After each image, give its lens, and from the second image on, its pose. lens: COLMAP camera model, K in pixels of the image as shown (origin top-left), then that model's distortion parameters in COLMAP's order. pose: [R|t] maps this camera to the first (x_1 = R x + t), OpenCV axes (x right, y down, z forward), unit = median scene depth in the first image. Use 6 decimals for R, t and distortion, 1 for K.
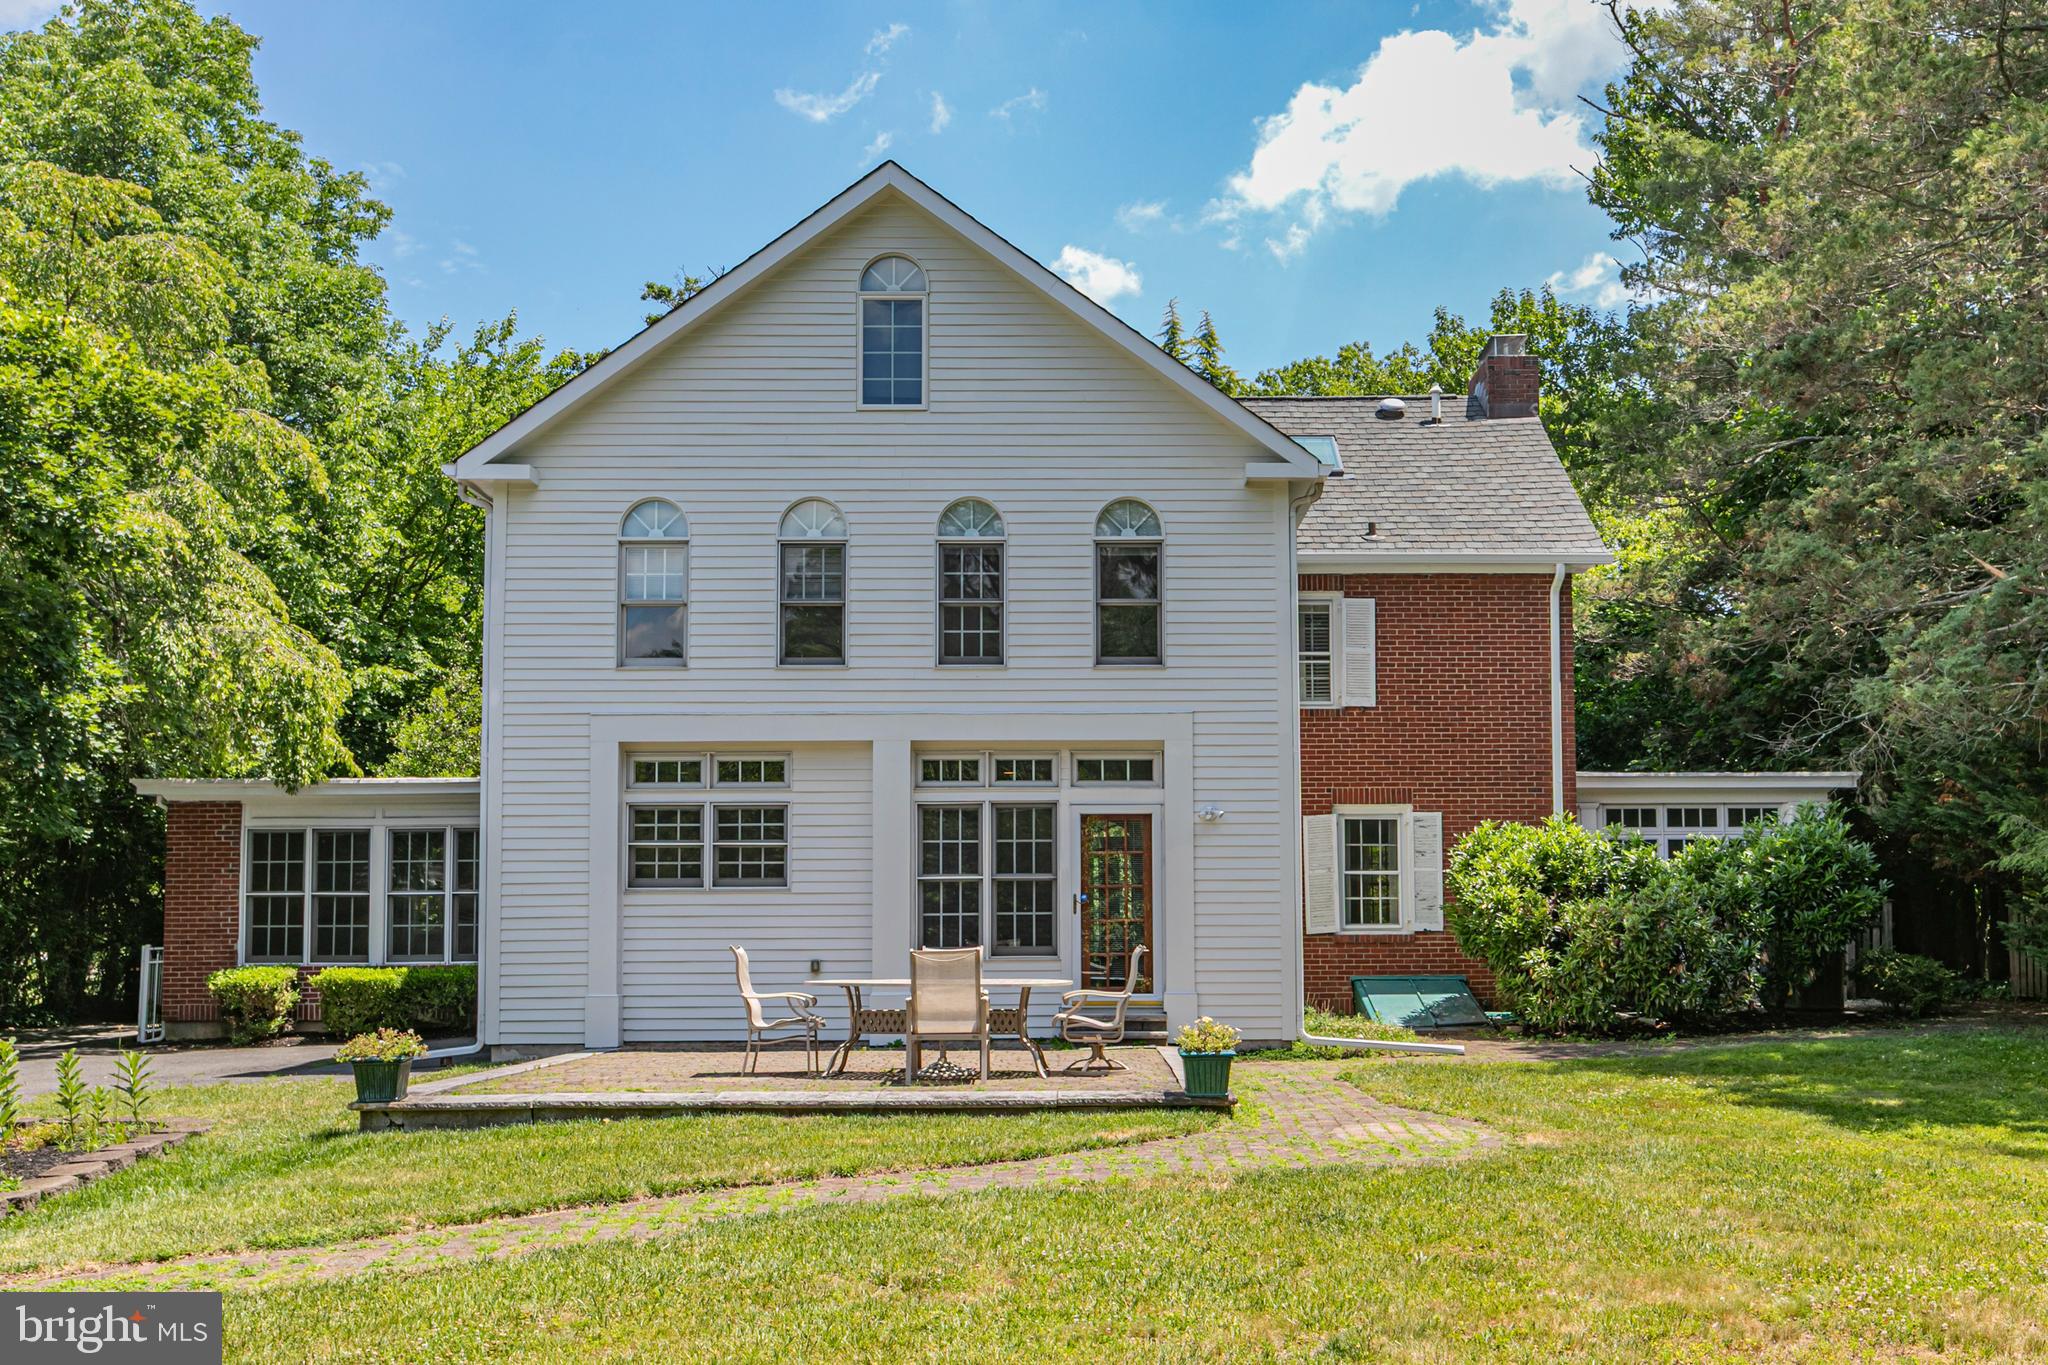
lens RADIAL K [[2012.0, 0, 1024.6], [0, 2012.0, 697.0], [0, 0, 1]] dist [0.008331, 0.000000]
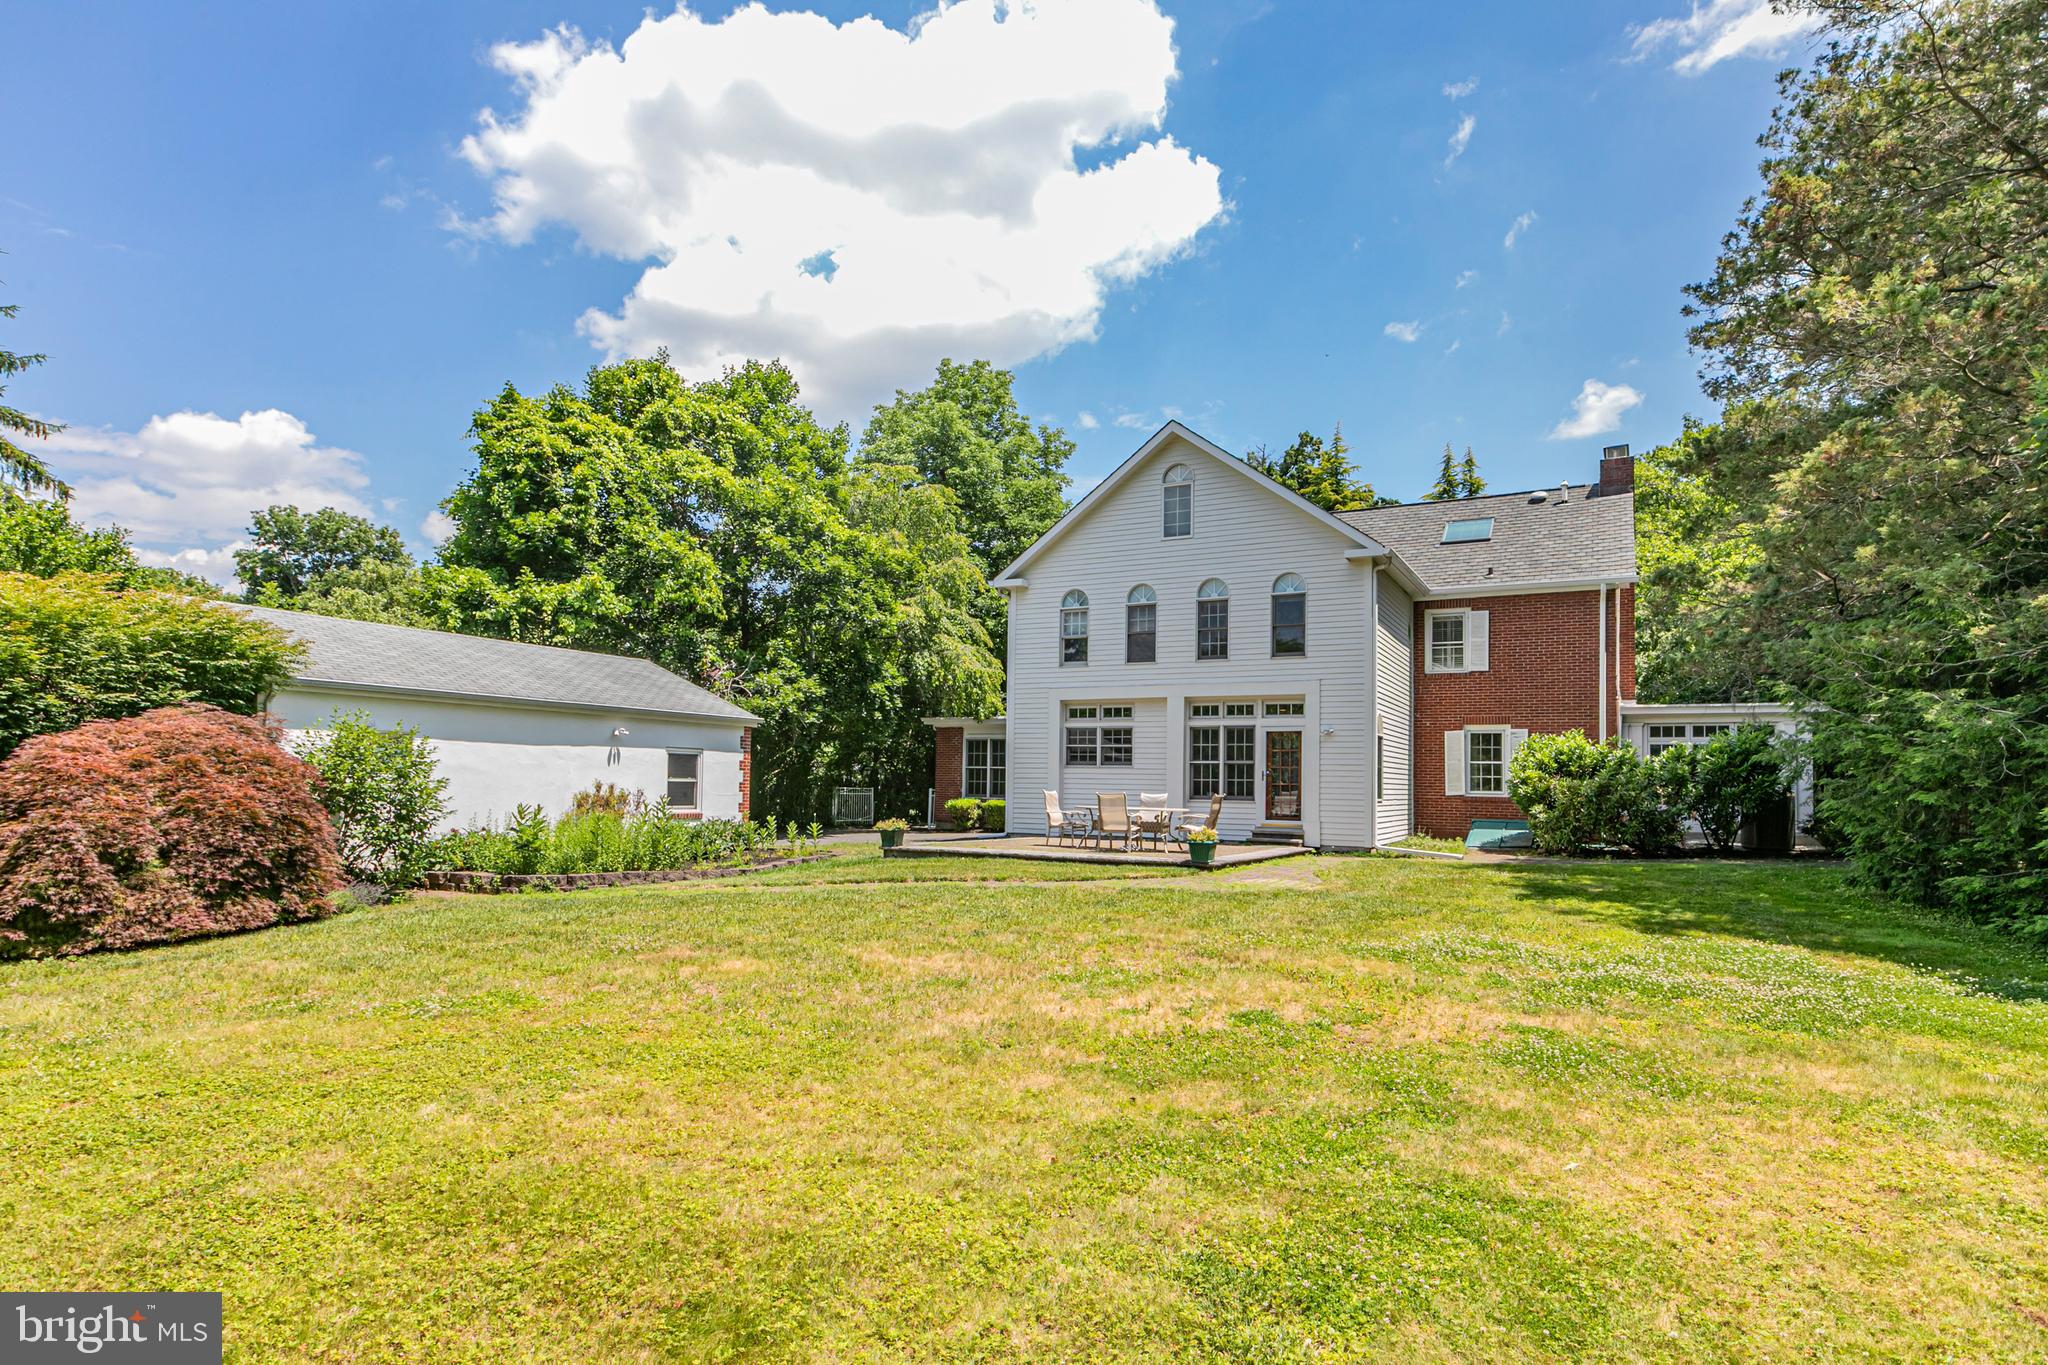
lens RADIAL K [[1125.5, 0, 1024.8], [0, 1125.5, 669.9], [0, 0, 1]] dist [0.002688, 0.000252]
pose [[0.867004, -0.031272, -0.497318, 0.379491], [0.034492, 0.999401, -0.002711, -0.008877], [0.497105, -0.014803, 0.867564, -0.098315]]
